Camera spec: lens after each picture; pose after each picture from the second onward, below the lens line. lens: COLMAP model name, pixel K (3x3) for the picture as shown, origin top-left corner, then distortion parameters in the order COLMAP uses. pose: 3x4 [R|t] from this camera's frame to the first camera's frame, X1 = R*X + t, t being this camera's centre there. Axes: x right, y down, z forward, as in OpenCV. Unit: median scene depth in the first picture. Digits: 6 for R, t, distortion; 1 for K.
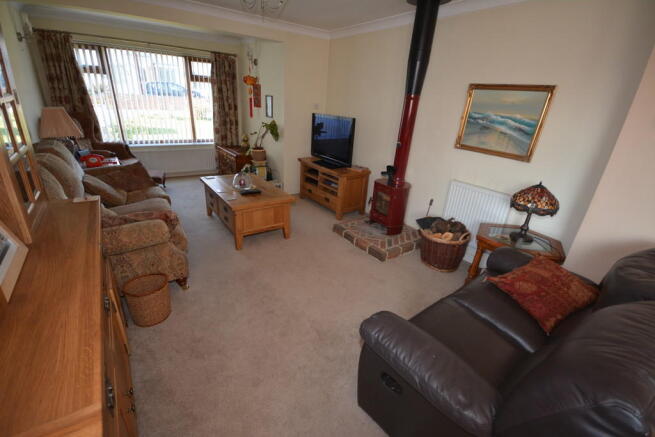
lens RADIAL K [[291.7, 0, 326.6], [0, 291.7, 217.4], [0, 0, 1]] dist [0.000920, 0.000077]
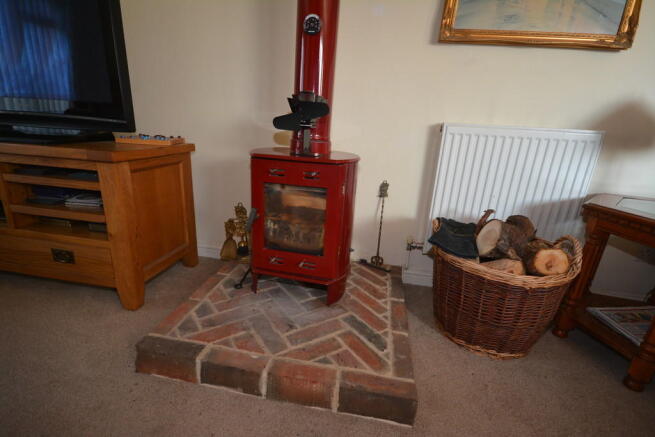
lens RADIAL K [[322.3, 0, 325.1], [0, 322.3, 222.4], [0, 0, 1]] dist [0.002499, 0.000352]
pose [[0.715860, -0.232550, 0.658381, -0.017411], [0.250313, 0.965708, 0.068936, -0.058000], [-0.651834, 0.115453, 0.749522, 0.682645]]
